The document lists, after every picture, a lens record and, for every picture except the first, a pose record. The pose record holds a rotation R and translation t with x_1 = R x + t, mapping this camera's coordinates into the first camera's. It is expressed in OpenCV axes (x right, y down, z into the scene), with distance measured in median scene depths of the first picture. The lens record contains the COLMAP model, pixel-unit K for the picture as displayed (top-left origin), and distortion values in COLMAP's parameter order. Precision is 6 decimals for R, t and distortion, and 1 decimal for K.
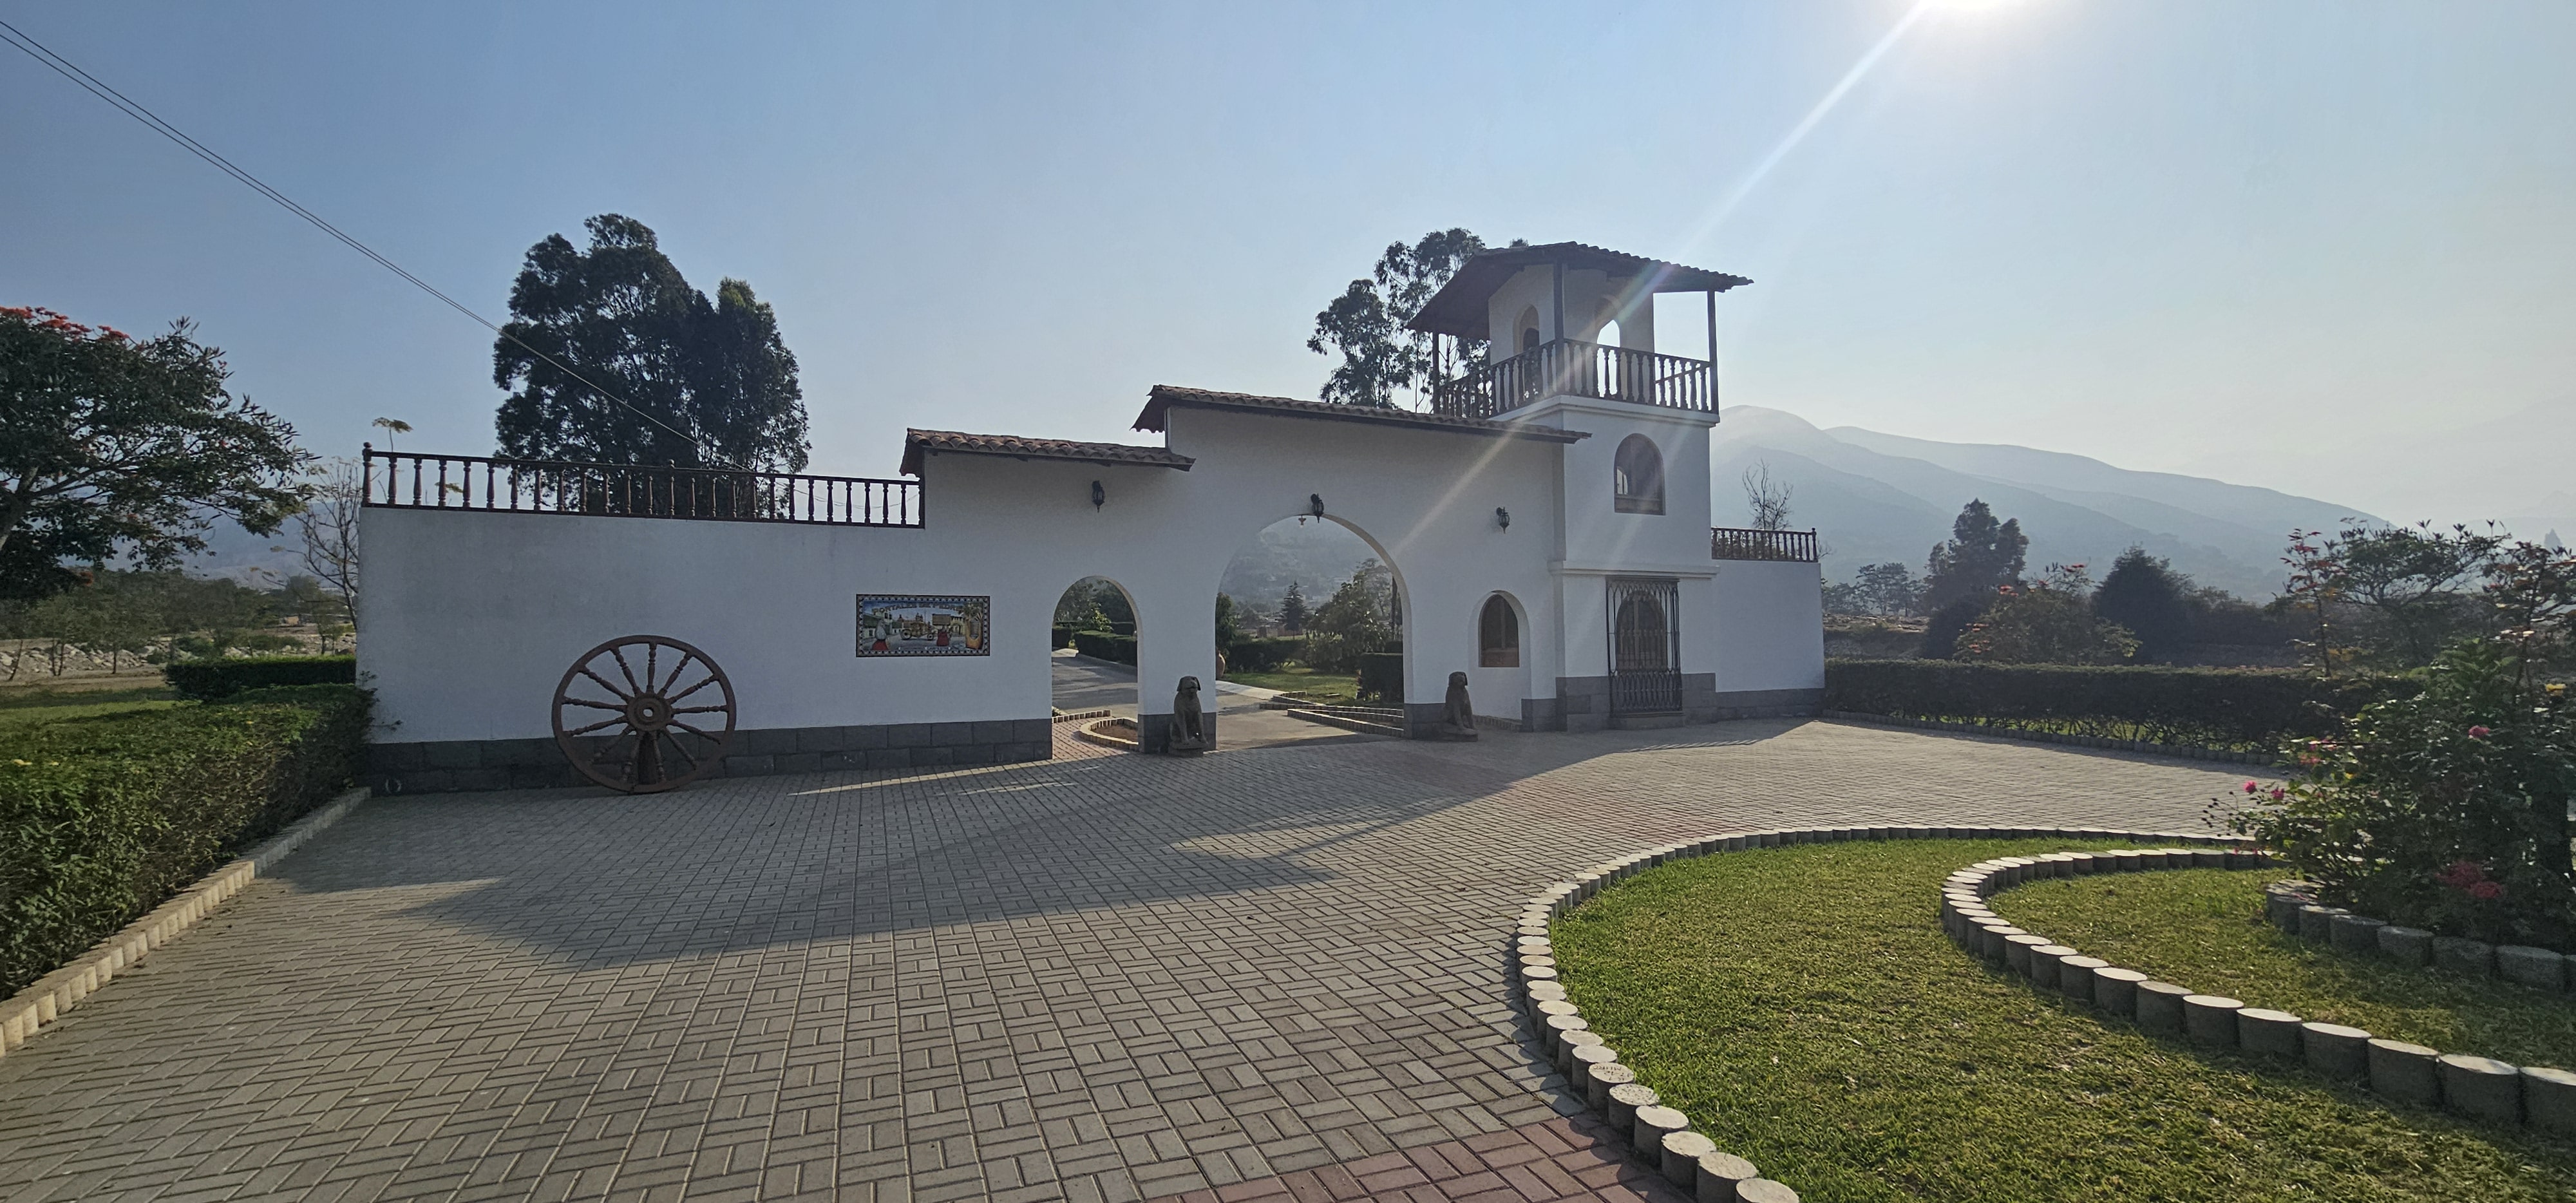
lens RADIAL K [[1046.5, 0, 1274.9], [0, 1046.5, 604.4], [0, 0, 1]] dist [-0.003733, -0.000428]
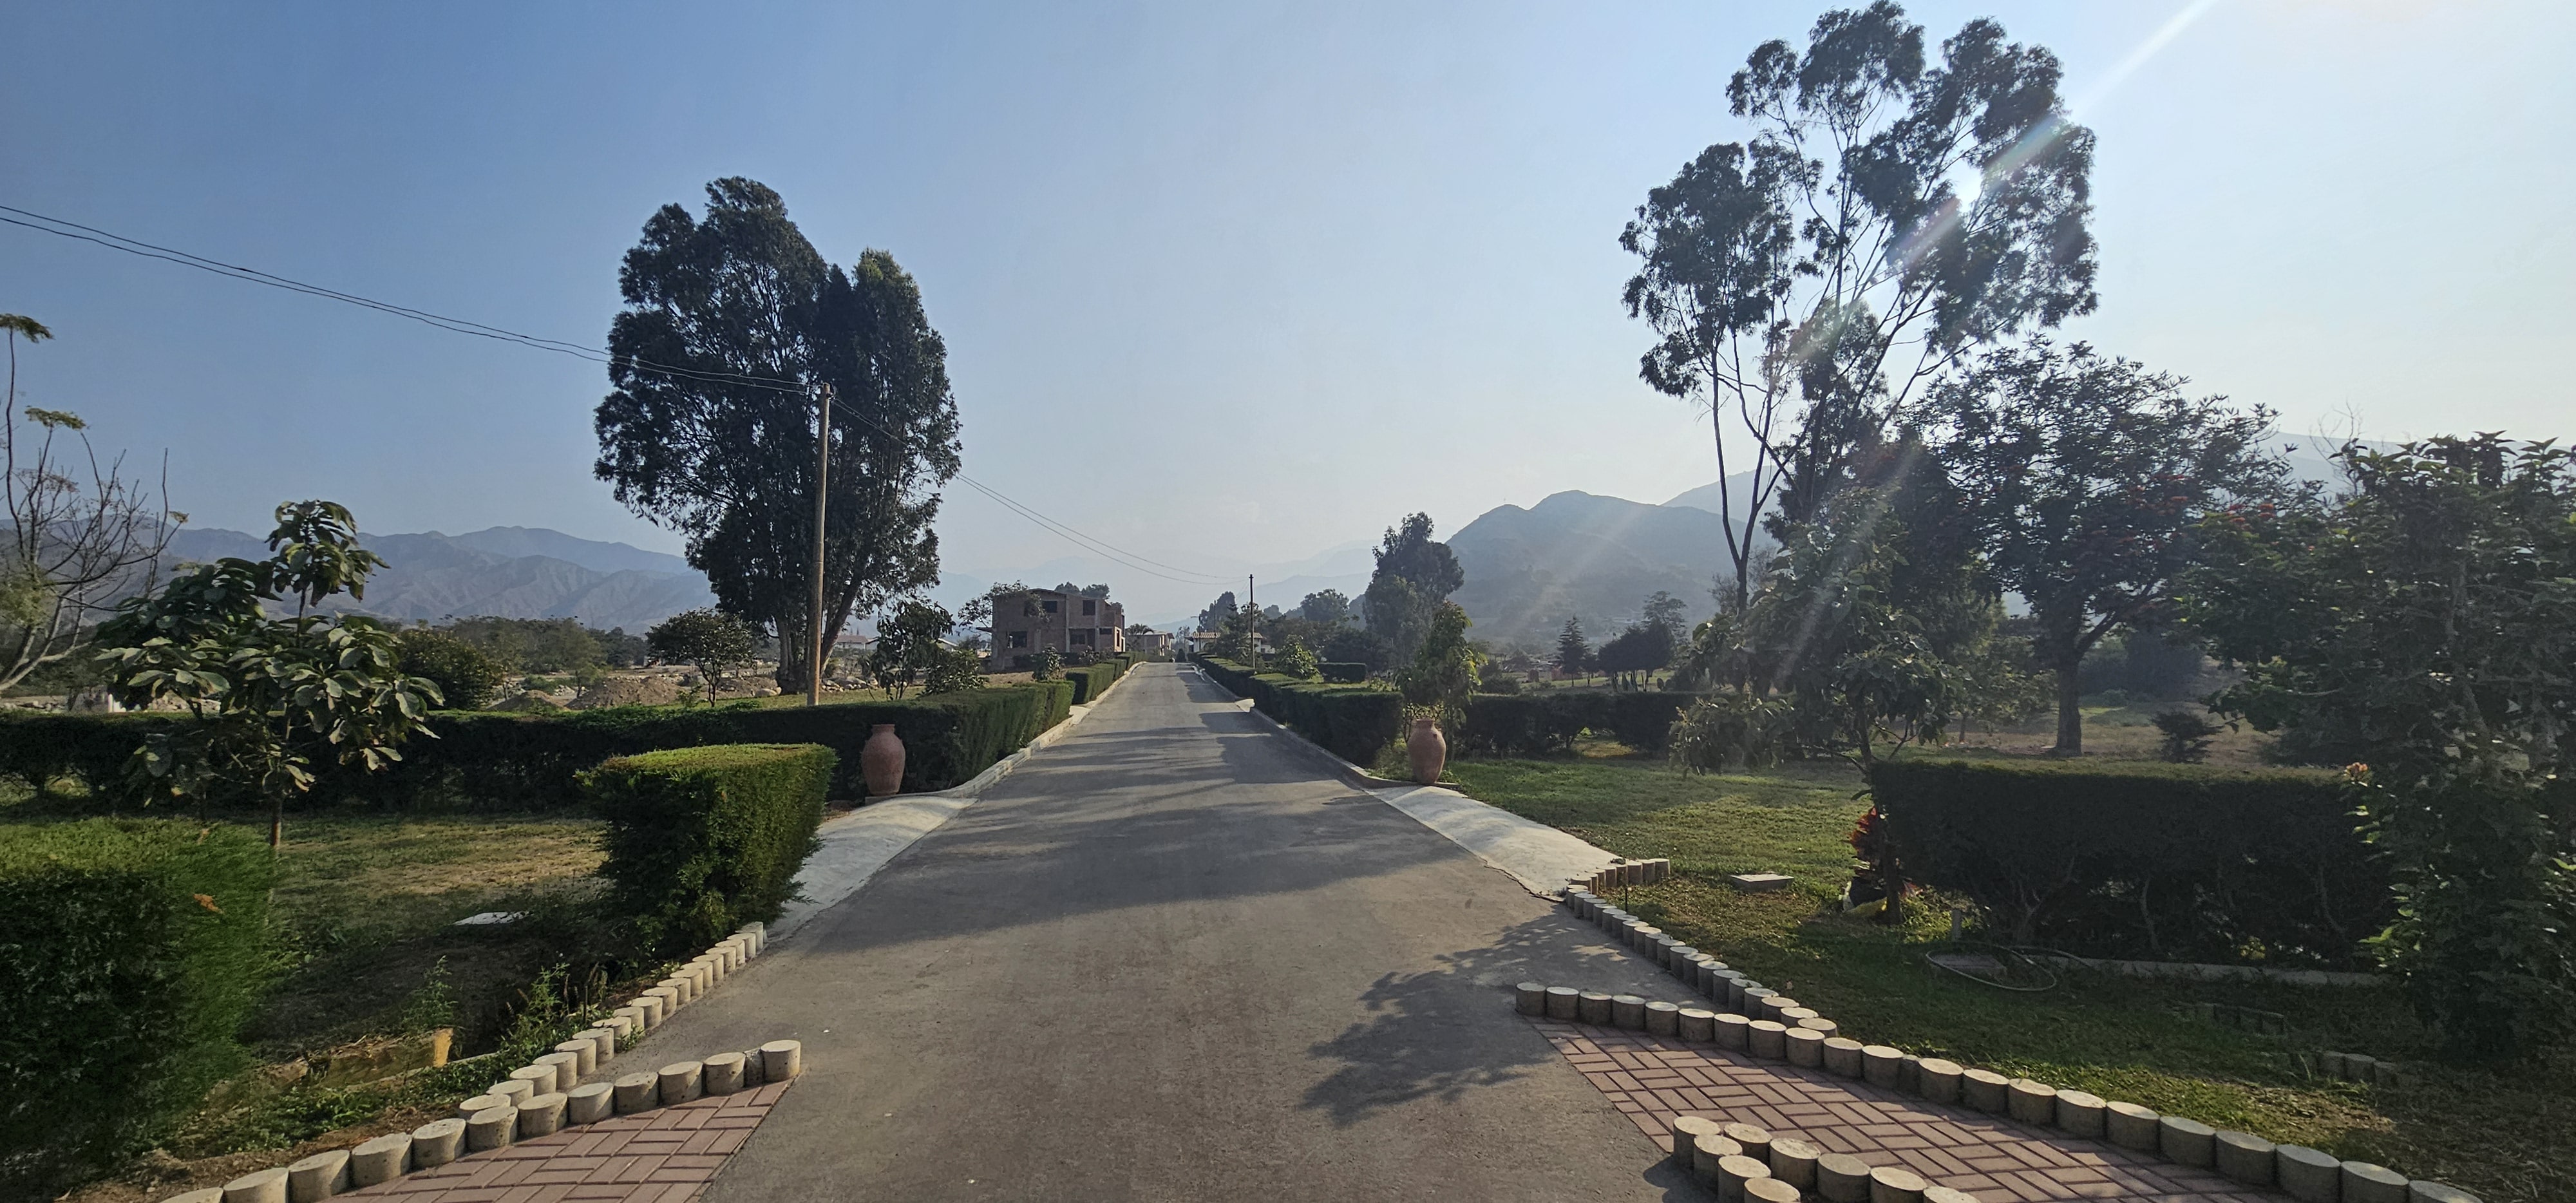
lens RADIAL K [[1046.5, 0, 1274.9], [0, 1046.5, 604.4], [0, 0, 1]] dist [-0.003733, -0.000428]
pose [[0.967567, -0.002701, -0.252601, 0.000677], [-0.007160, 0.999248, -0.038107, 0.001155], [0.252514, 0.038680, 0.966820, 0.286793]]
